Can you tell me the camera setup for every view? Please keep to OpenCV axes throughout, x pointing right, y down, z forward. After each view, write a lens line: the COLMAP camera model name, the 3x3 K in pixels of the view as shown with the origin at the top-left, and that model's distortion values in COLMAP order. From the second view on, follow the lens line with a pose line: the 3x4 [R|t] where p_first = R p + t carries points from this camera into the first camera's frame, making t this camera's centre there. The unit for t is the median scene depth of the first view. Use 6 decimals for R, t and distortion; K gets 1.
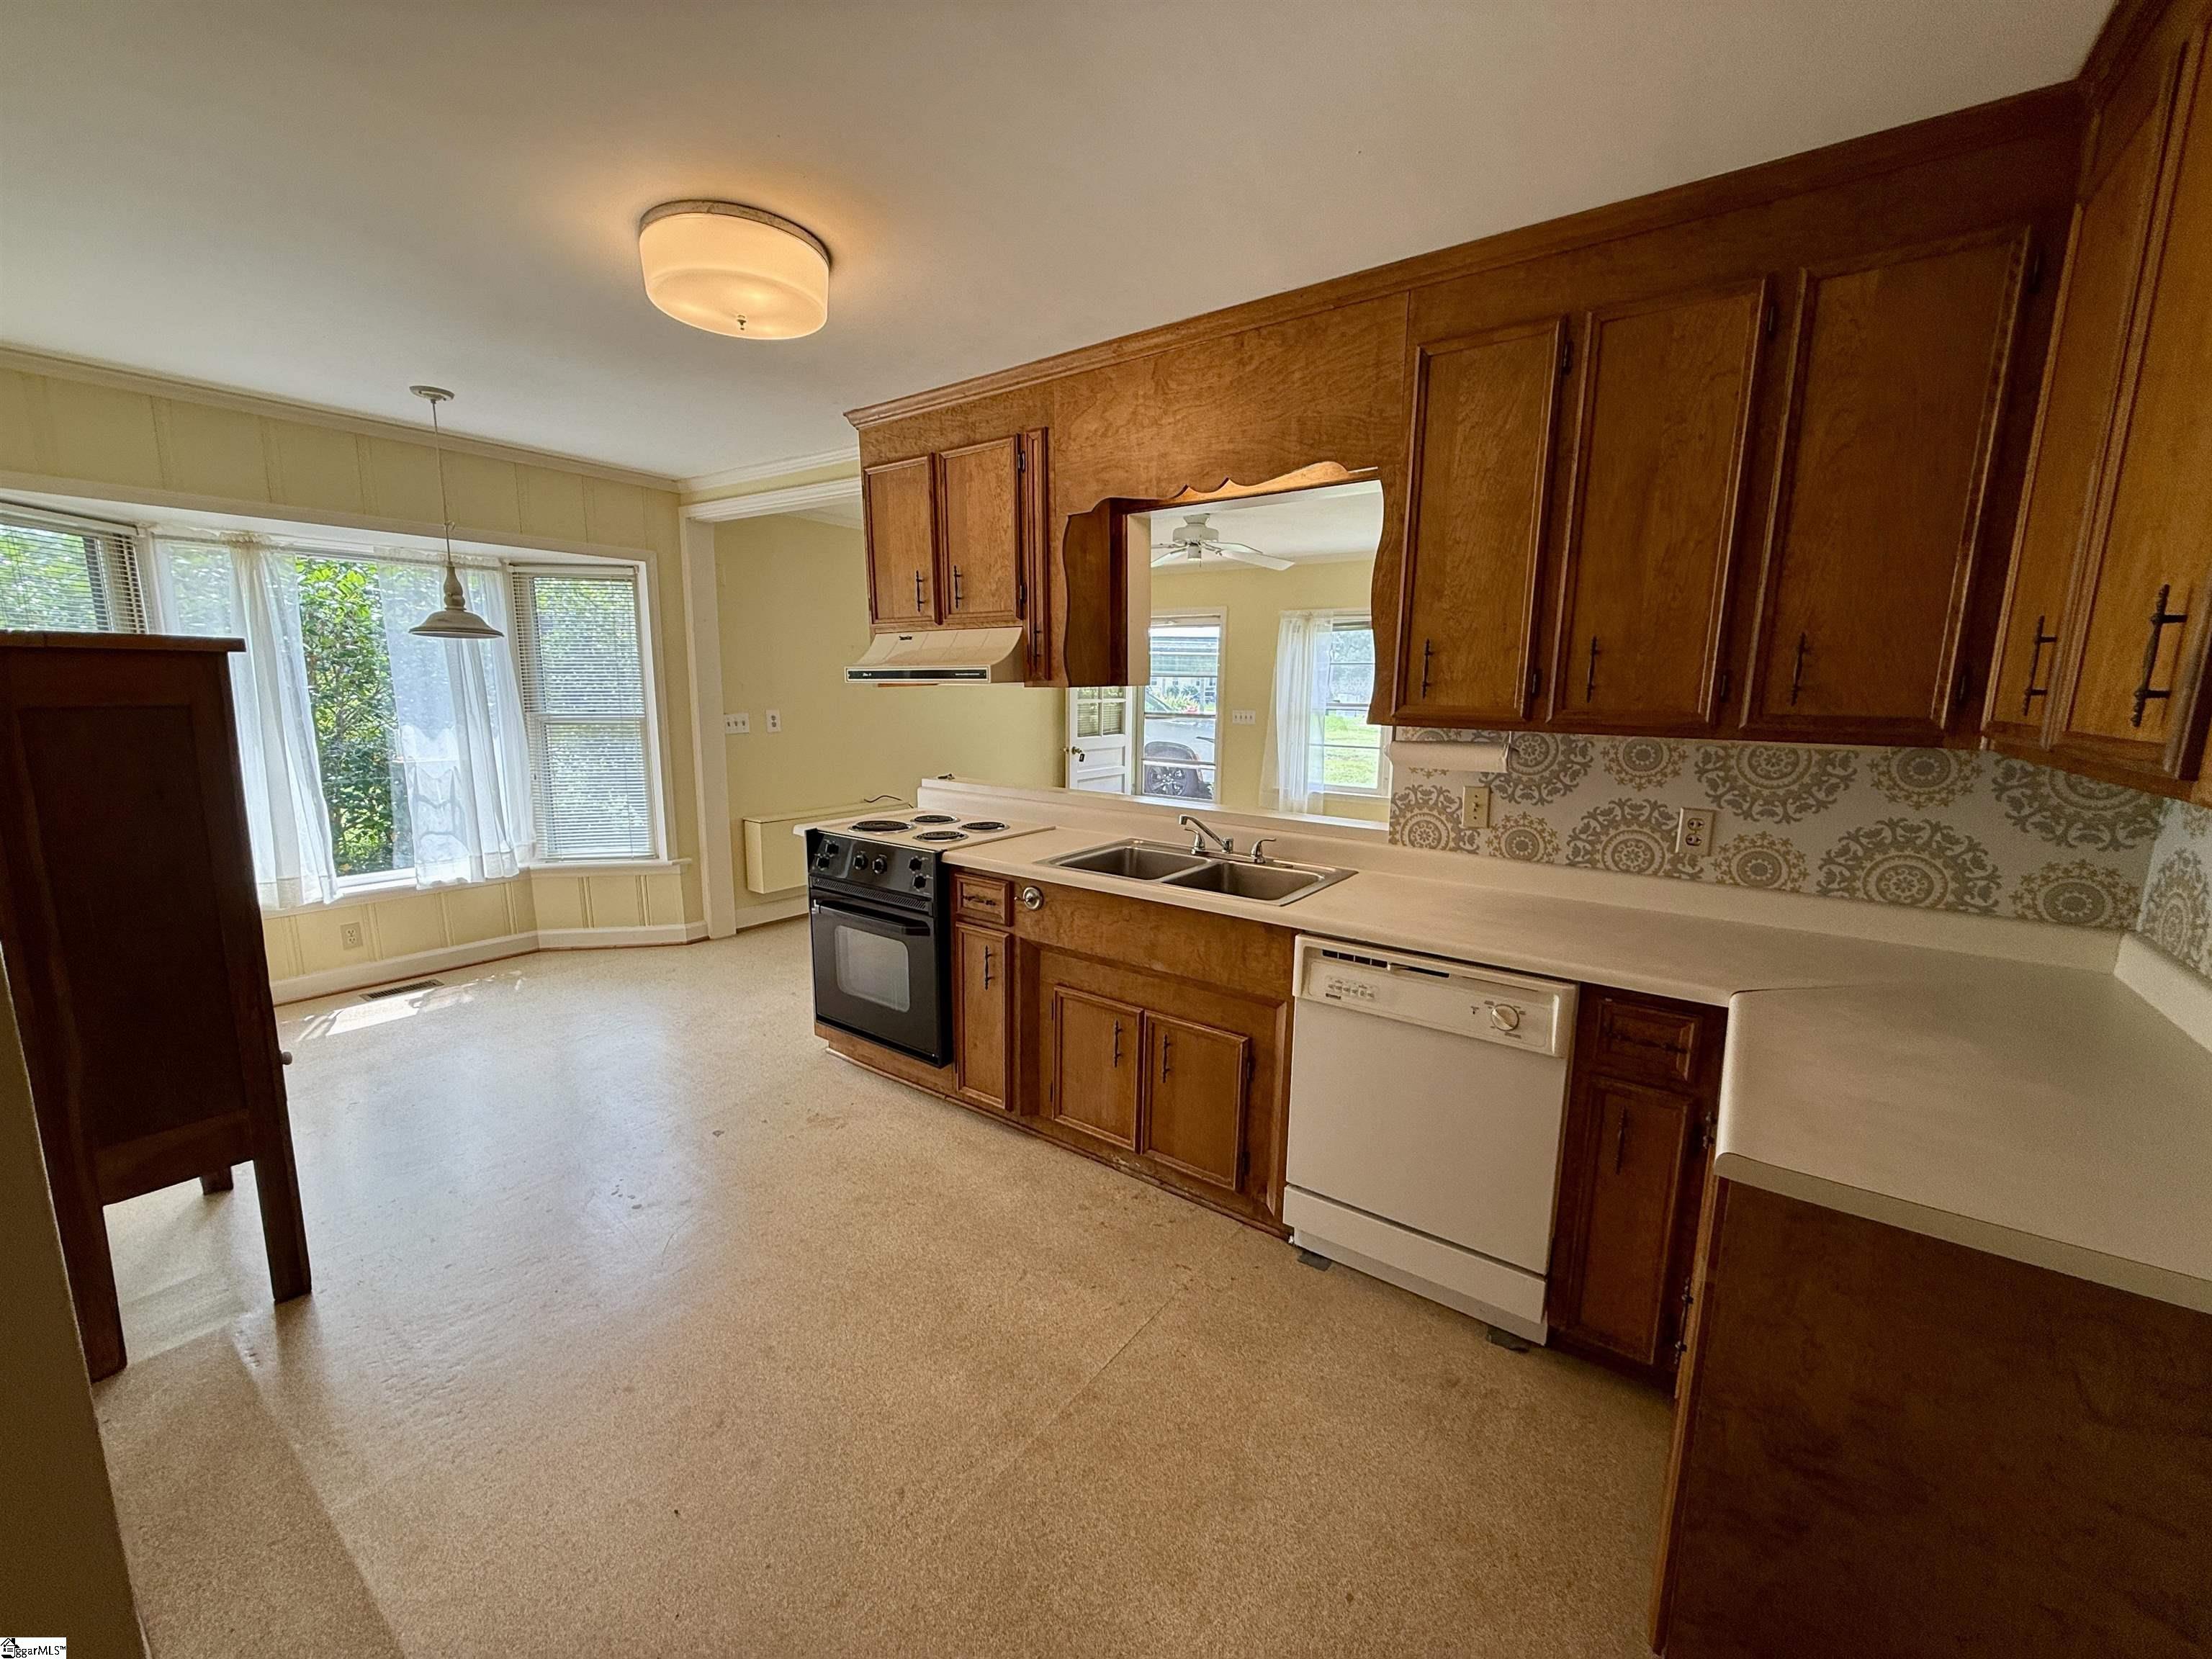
lens RADIAL K [[887.1, 0, 1107.0], [0, 887.1, 832.0], [0, 0, 1]] dist [0.001363, 0.000133]
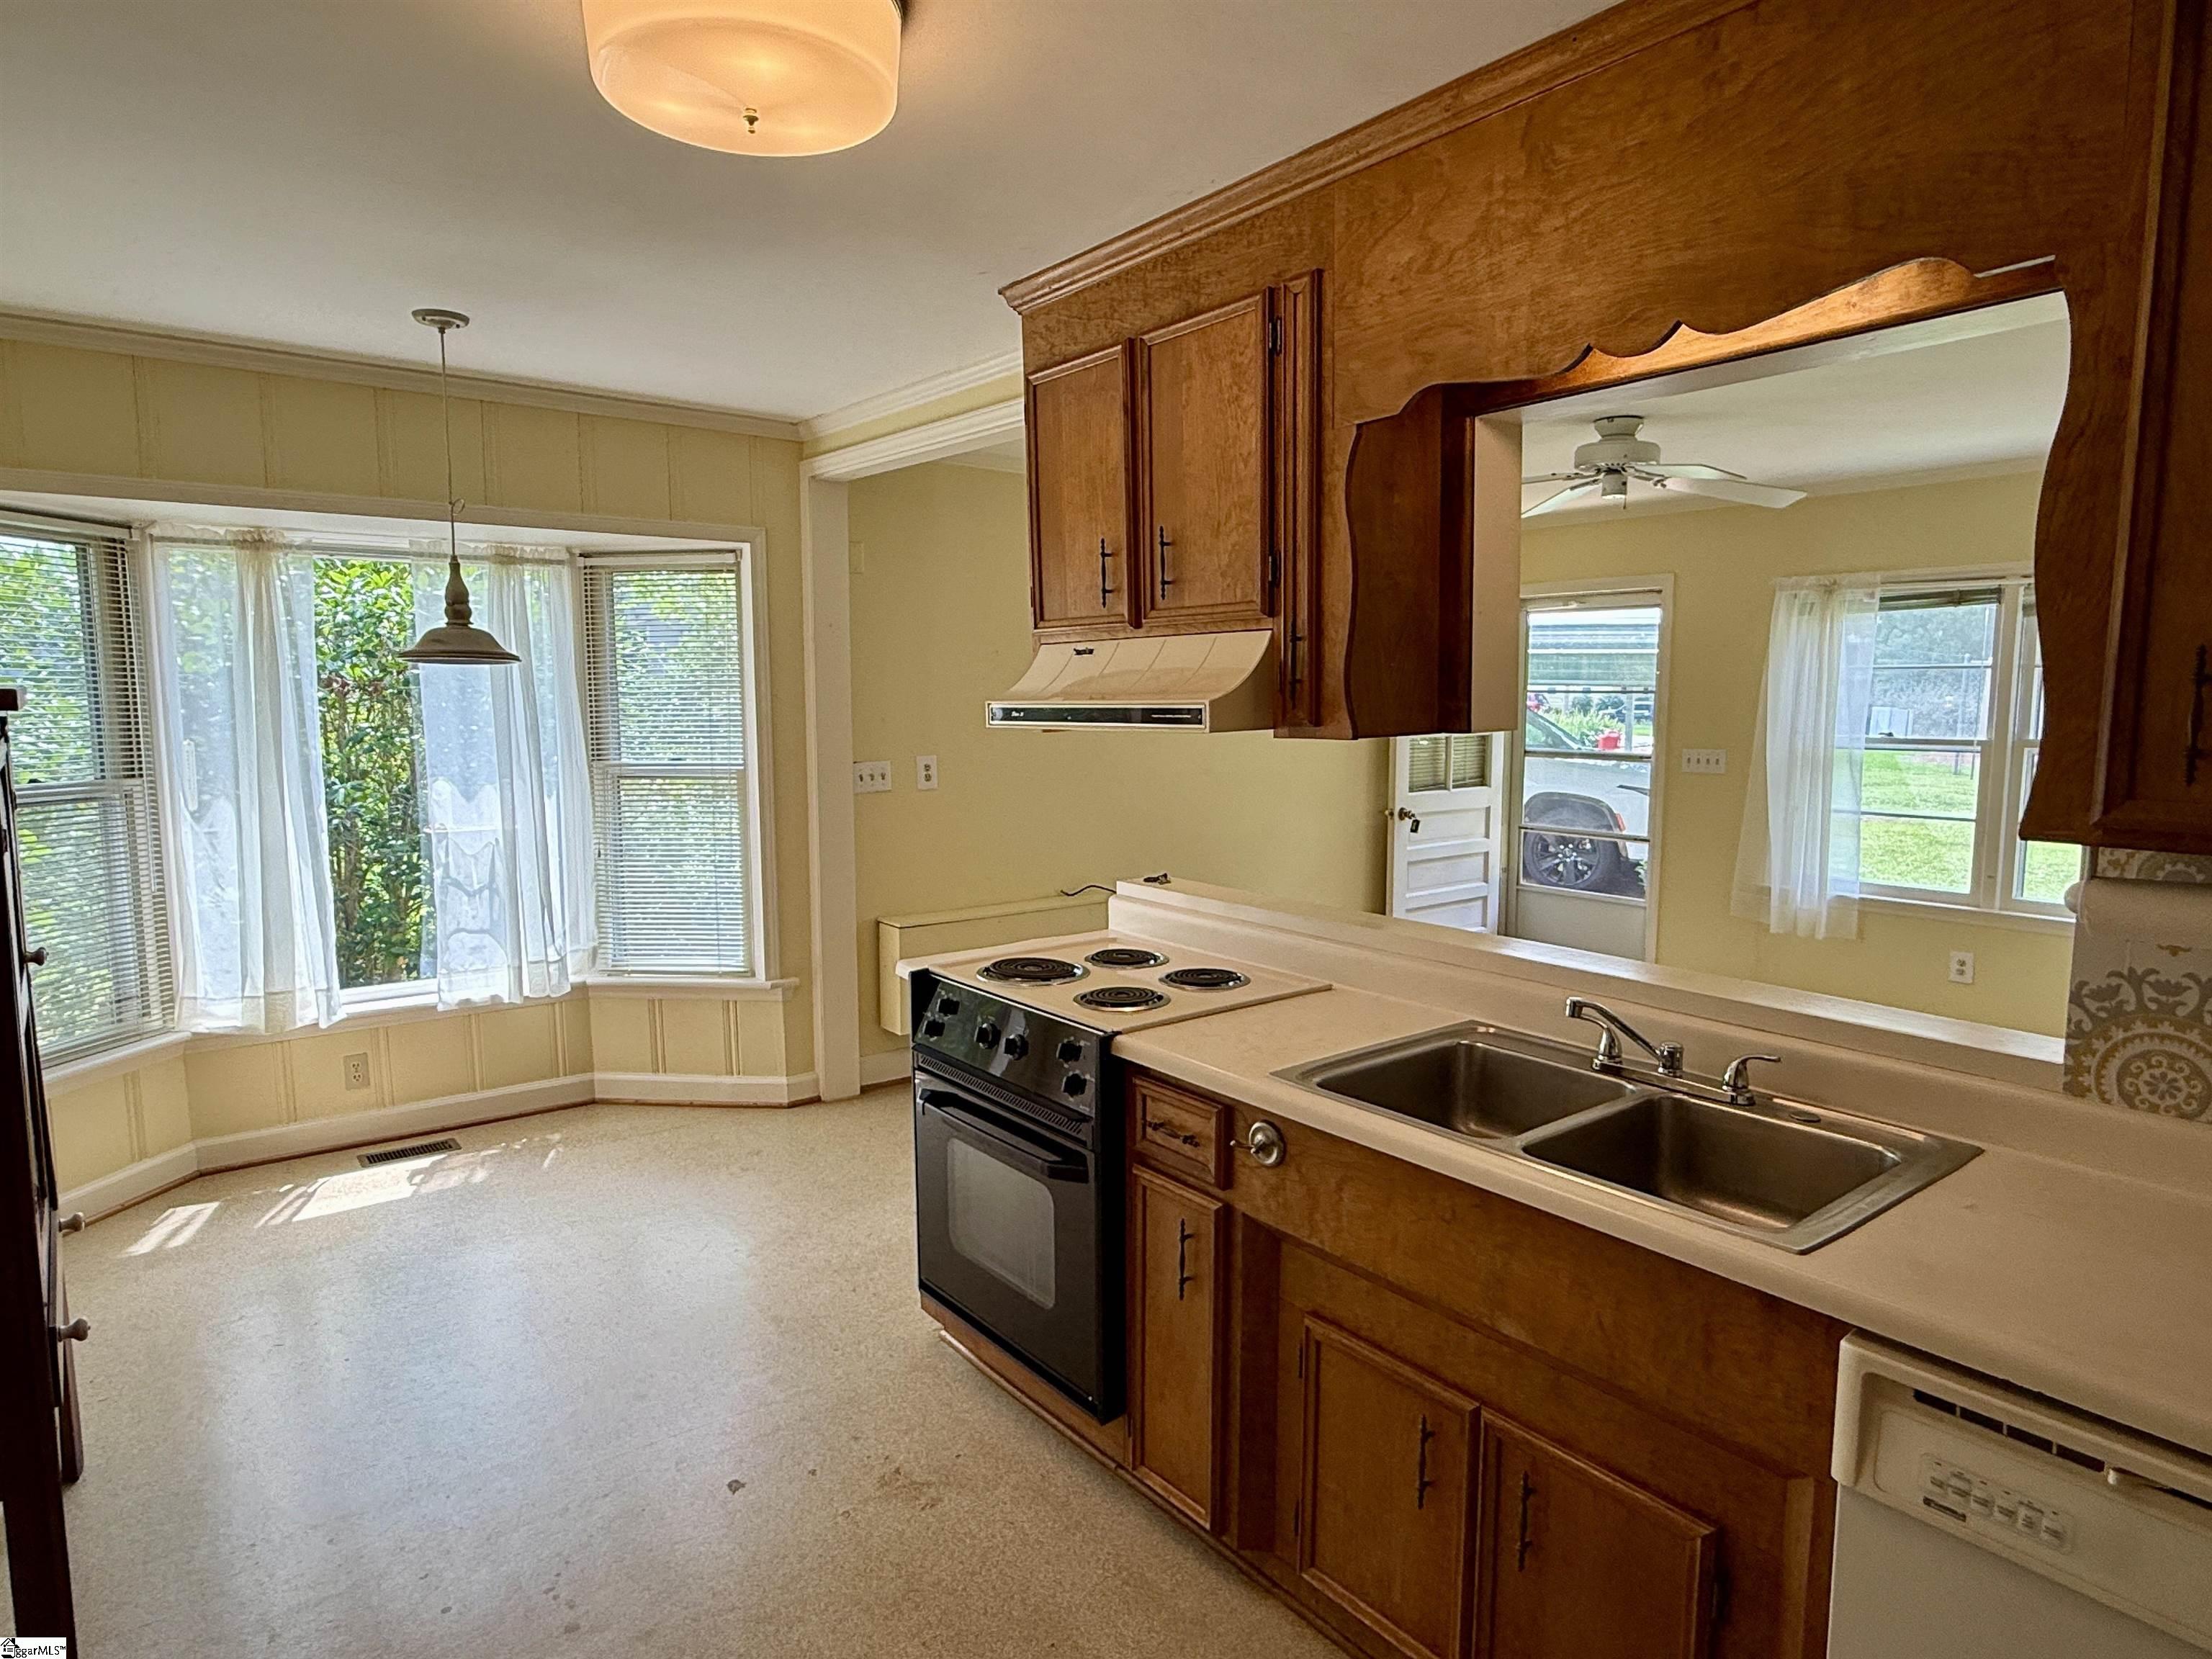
lens RADIAL K [[1284.3, 0, 1099.9], [0, 1284.3, 831.3], [0, 0, 1]] dist [0.001908, 0.001060]
pose [[0.959664, 0.018985, -0.280509, 0.026406], [-0.035542, 0.997905, -0.054055, -0.054818], [0.278895, 0.061844, 0.958328, 0.196347]]
